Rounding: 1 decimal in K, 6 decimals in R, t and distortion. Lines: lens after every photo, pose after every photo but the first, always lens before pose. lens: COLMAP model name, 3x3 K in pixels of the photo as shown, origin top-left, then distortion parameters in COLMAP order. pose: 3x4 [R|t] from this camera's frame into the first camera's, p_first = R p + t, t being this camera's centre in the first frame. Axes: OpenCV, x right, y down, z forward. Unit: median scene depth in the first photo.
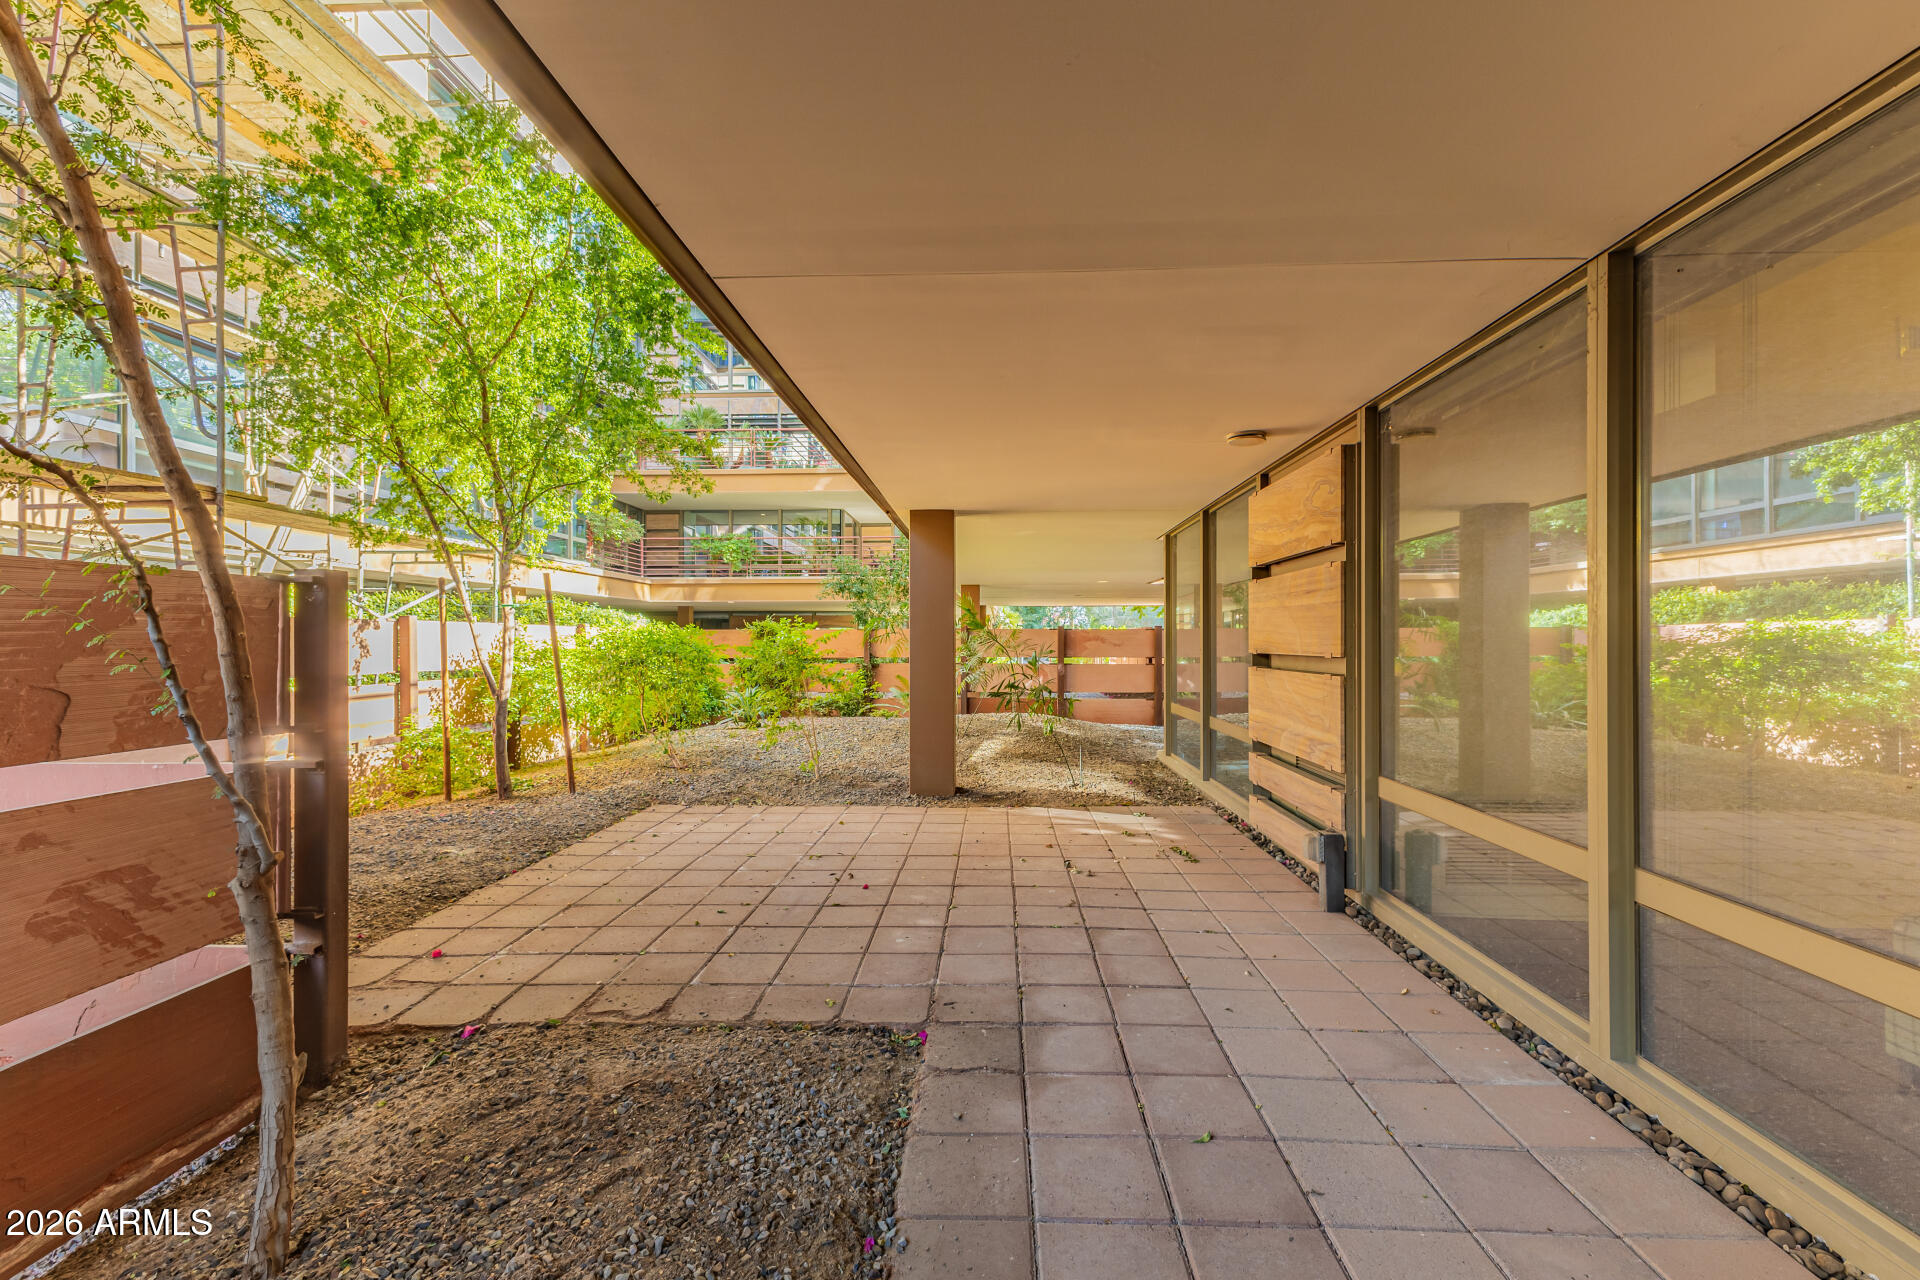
lens RADIAL K [[832.9, 0, 956.7], [0, 832.9, 642.0], [0, 0, 1]] dist [0.011724, -0.003730]
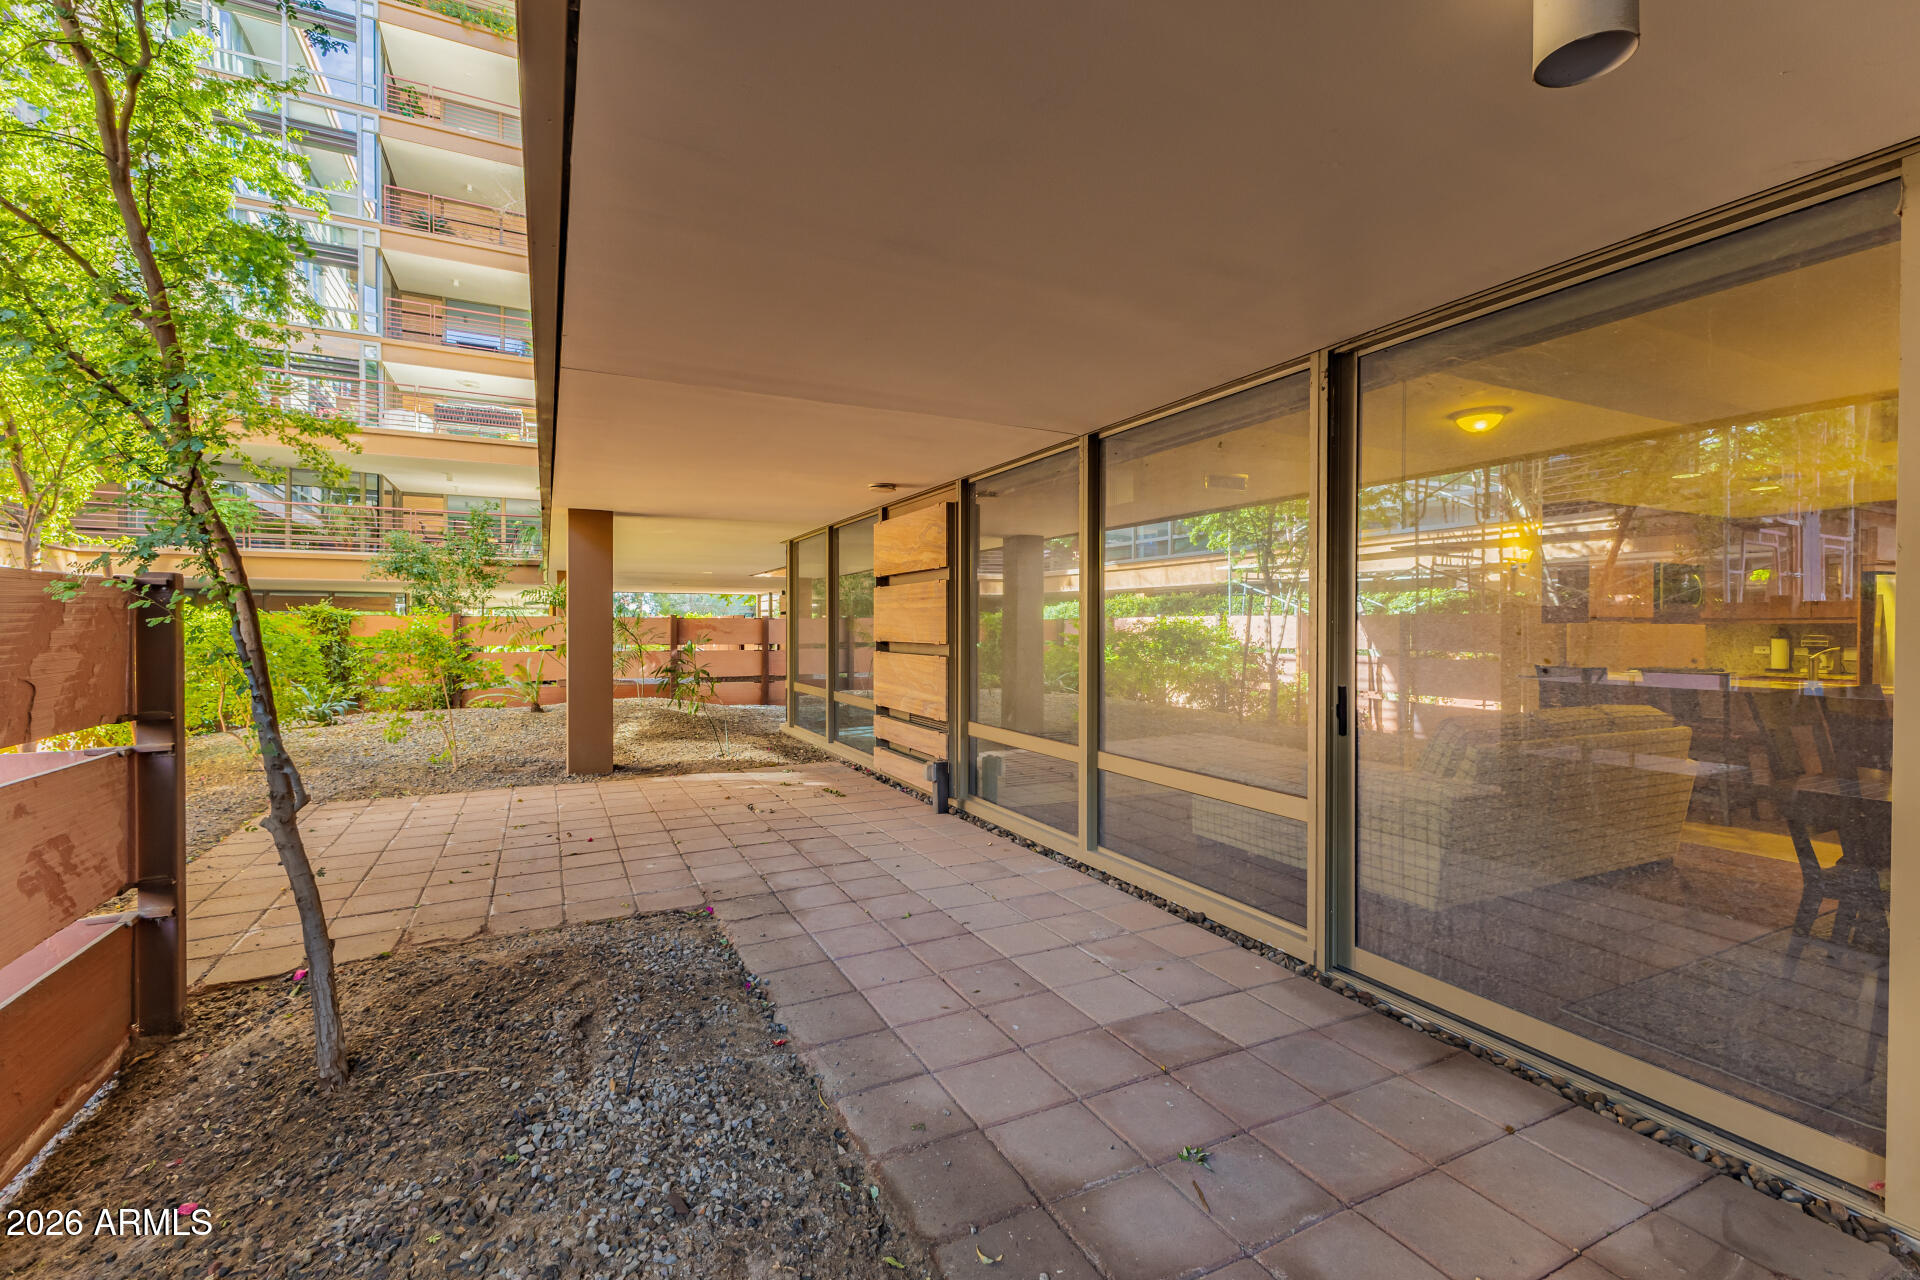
lens RADIAL K [[832.9, 0, 963.2], [0, 832.9, 636.7], [0, 0, 1]] dist [0.011724, -0.003730]
pose [[0.869918, -0.002499, 0.493190, -0.247109], [-0.002747, 0.999947, 0.009912, -0.009838], [-0.493188, -0.009977, 0.869865, -0.312660]]
